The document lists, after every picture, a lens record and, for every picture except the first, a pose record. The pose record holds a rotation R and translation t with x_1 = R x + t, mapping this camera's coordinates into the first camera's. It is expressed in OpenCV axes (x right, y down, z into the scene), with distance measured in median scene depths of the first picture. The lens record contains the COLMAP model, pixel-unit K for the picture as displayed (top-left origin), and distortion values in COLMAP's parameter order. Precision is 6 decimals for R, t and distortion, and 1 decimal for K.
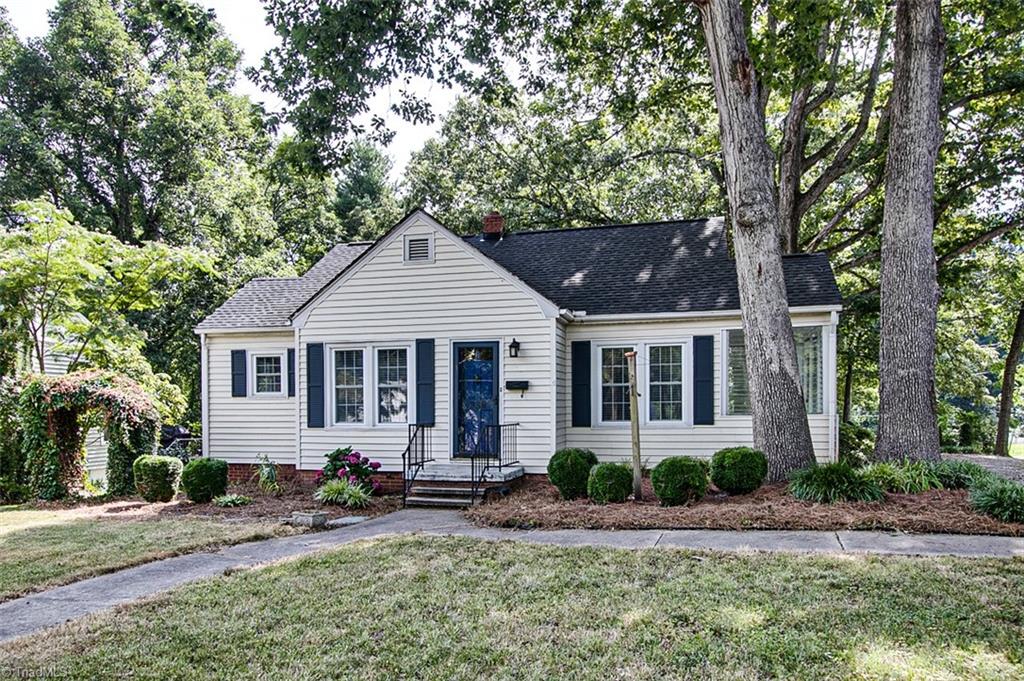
lens RADIAL K [[708.5, 0, 513.0], [0, 708.5, 412.1], [0, 0, 1]] dist [-0.003820, -0.003384]
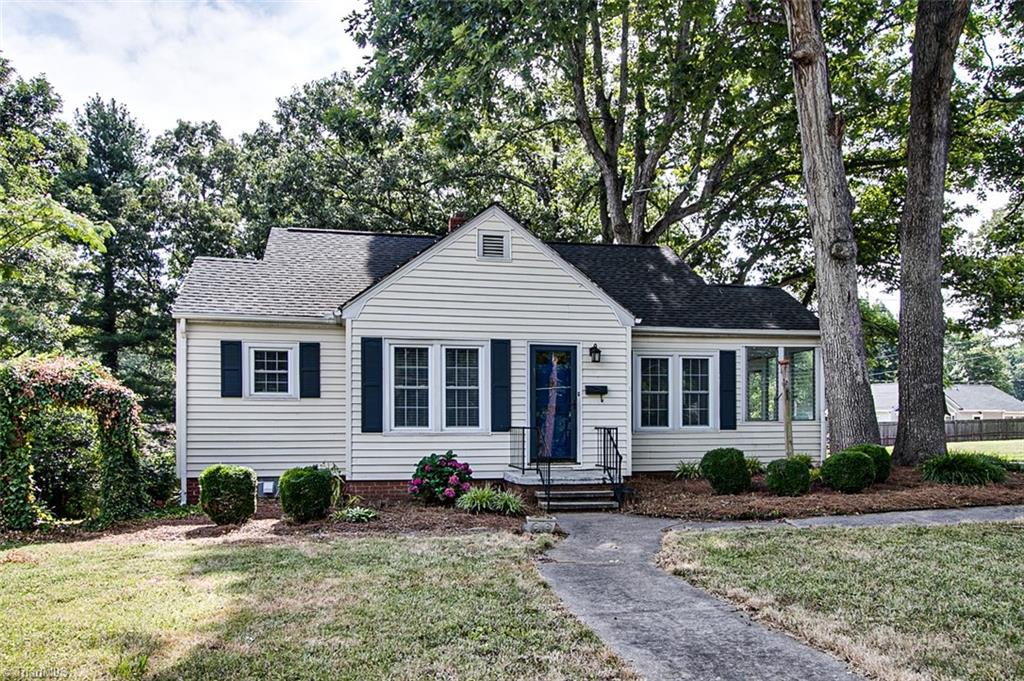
lens RADIAL K [[715.1, 0, 477.3], [0, 715.1, 422.6], [0, 0, 1]] dist [-0.007760, 0.000395]
pose [[0.906077, 0.007551, 0.423046, -0.563939], [-0.002035, 0.999907, -0.013487, 0.022391], [-0.423108, 0.011359, 0.906008, 0.137250]]
